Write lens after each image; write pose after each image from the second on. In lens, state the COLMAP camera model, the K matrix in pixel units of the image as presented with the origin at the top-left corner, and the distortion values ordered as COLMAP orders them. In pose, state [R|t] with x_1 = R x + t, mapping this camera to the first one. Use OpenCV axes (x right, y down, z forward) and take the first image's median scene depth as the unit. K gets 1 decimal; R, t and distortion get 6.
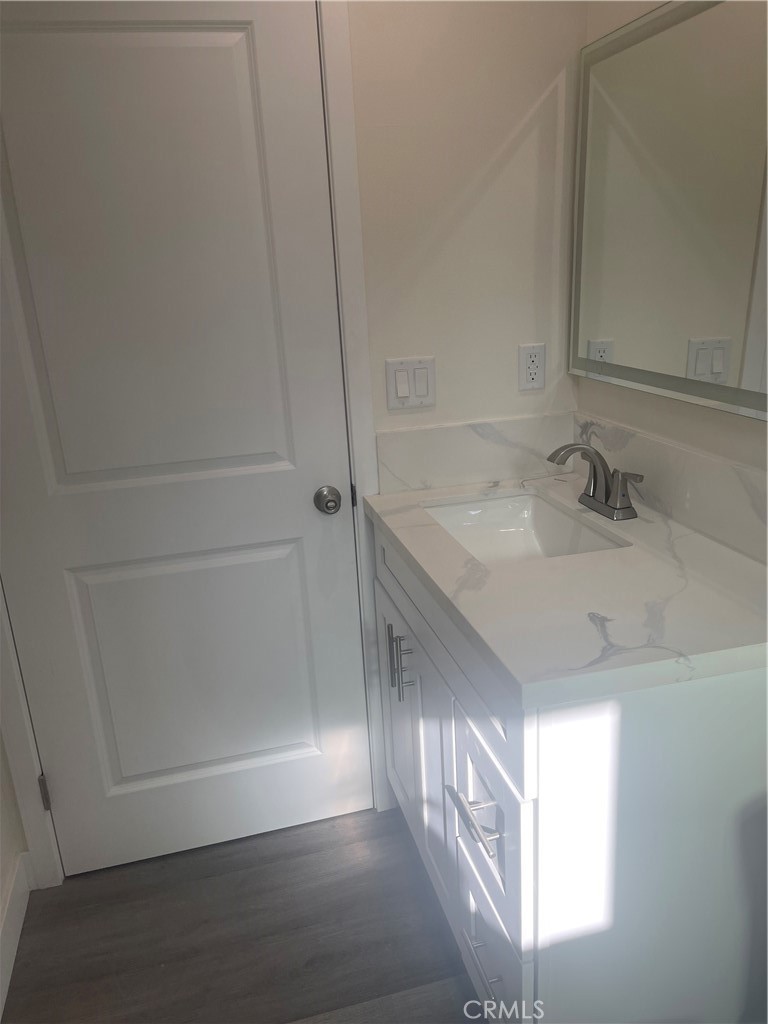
lens RADIAL K [[773.0, 0, 373.9], [0, 773.0, 524.9], [0, 0, 1]] dist [0.072209, -0.097828]
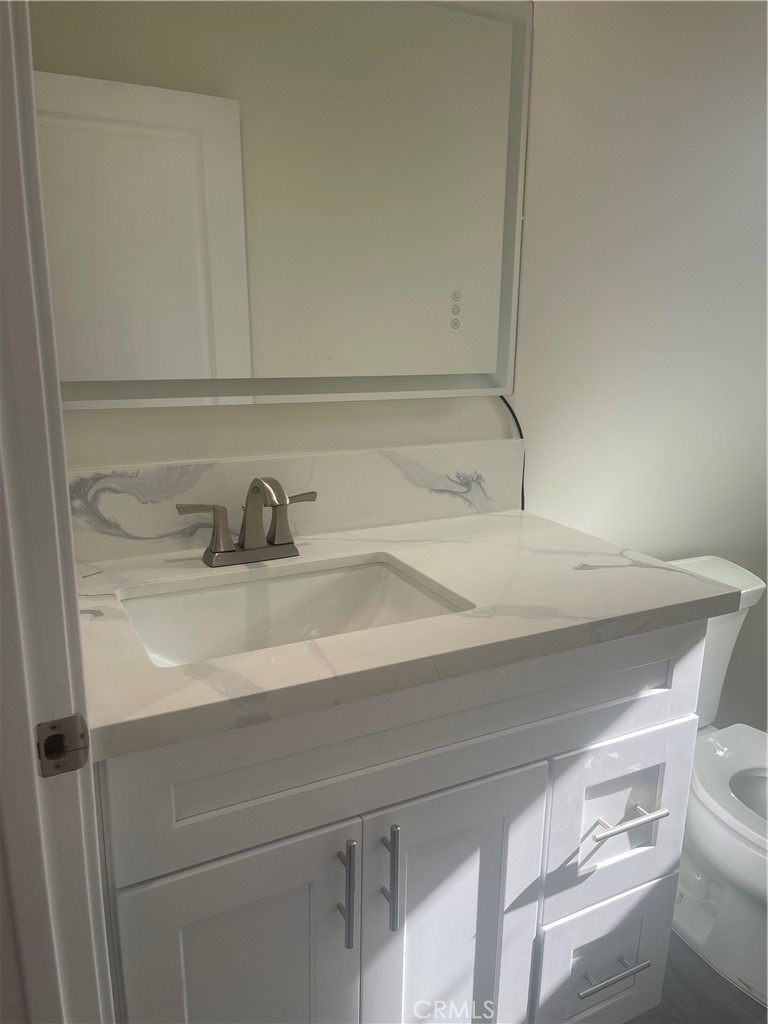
lens RADIAL K [[773.0, 0, 373.9], [0, 773.0, 524.9], [0, 0, 1]] dist [0.072209, -0.097828]
pose [[-0.231284, -0.197802, 0.952566, -0.456701], [0.308105, 0.913825, 0.264566, -0.213608], [-0.922810, 0.354680, -0.150409, 0.970173]]
